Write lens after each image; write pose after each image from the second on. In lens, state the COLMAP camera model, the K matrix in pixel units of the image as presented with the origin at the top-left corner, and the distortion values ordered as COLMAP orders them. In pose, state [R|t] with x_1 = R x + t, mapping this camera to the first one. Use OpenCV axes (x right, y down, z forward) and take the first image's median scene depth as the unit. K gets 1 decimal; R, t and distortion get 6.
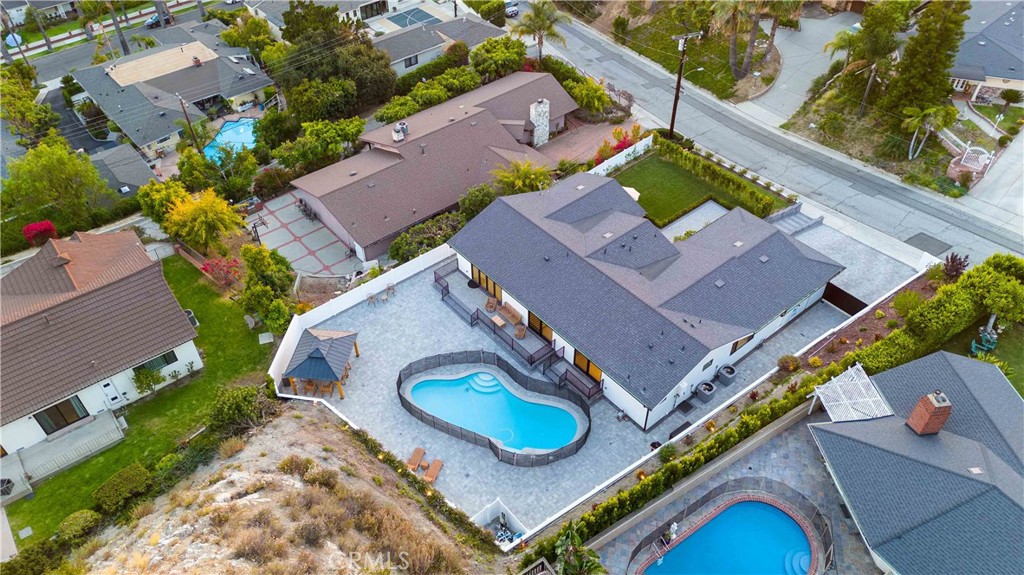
lens RADIAL K [[764.5, 0, 515.9], [0, 764.5, 283.6], [0, 0, 1]] dist [0.115912, -0.134440]
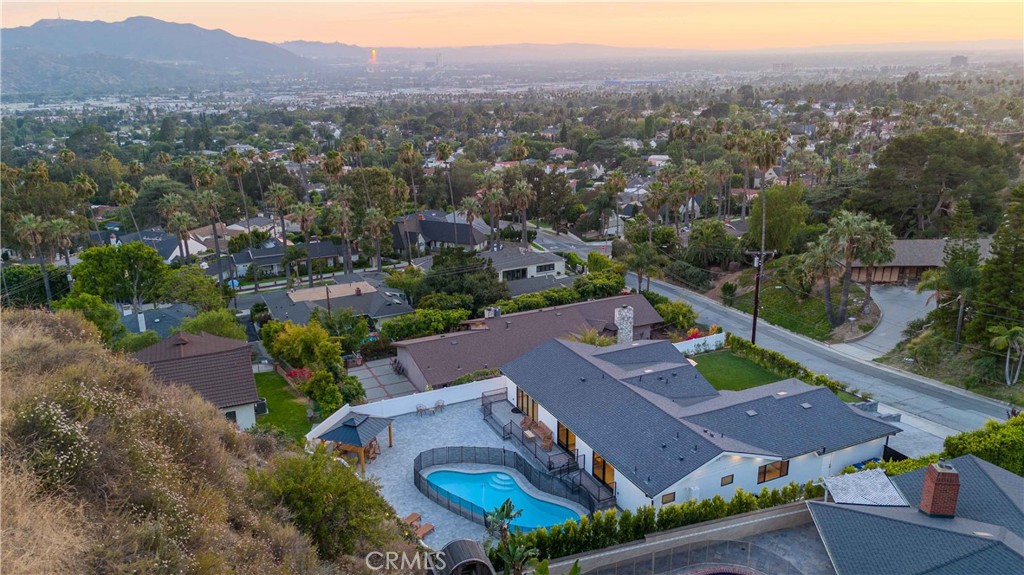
lens RADIAL K [[764.5, 0, 515.9], [0, 764.5, 283.6], [0, 0, 1]] dist [0.115912, -0.134440]
pose [[0.969662, 0.066898, -0.235118, 0.144931], [-0.165193, 0.888297, -0.428533, 0.241243], [0.180186, 0.454372, 0.872399, 0.011568]]
